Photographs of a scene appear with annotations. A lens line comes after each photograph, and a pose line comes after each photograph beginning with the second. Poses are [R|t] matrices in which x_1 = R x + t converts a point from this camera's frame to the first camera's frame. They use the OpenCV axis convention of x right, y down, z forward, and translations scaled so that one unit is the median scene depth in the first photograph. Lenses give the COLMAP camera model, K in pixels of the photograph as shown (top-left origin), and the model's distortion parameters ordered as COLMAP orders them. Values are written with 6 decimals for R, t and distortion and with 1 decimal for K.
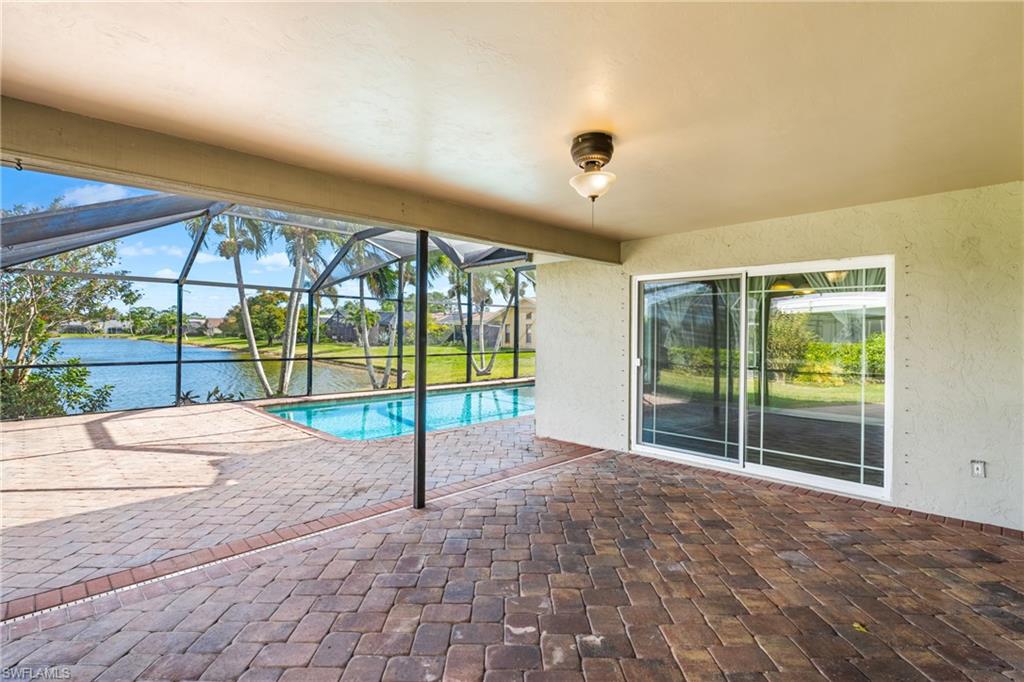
lens RADIAL K [[479.6, 0, 511.7], [0, 479.6, 331.6], [0, 0, 1]] dist [-0.001462, 0.000027]
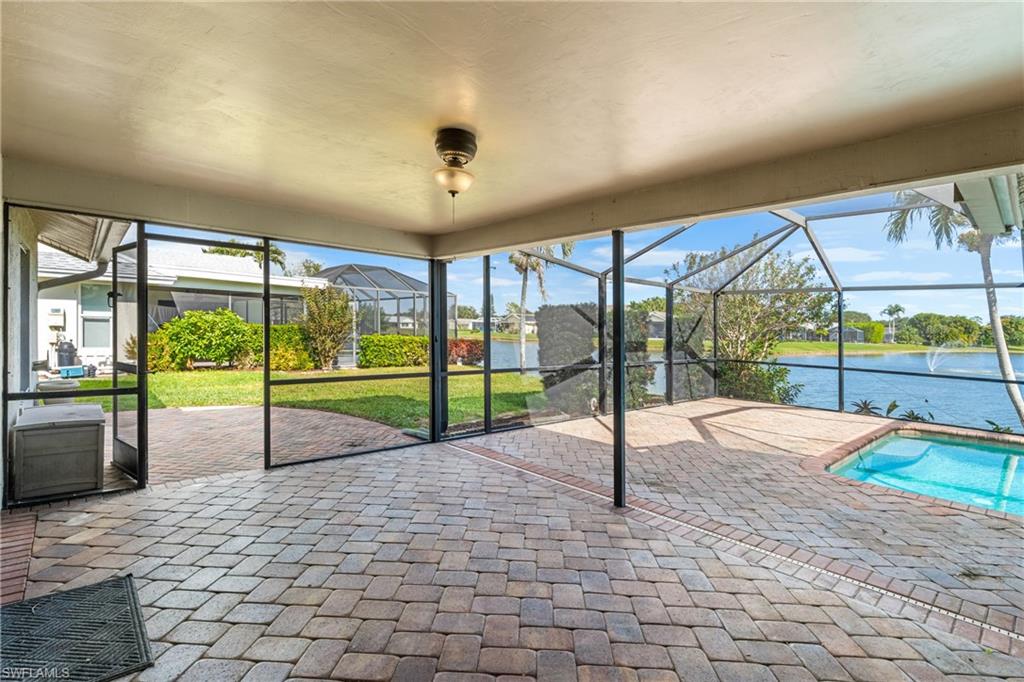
lens RADIAL K [[481.5, 0, 512.0], [0, 481.5, 341.0], [0, 0, 1]] dist [-0.001374, -0.000325]
pose [[-0.032451, 0.019567, -0.999282, 0.346480], [-0.025378, 0.999470, 0.020395, 0.002442], [0.999151, 0.026022, -0.031937, 0.337345]]
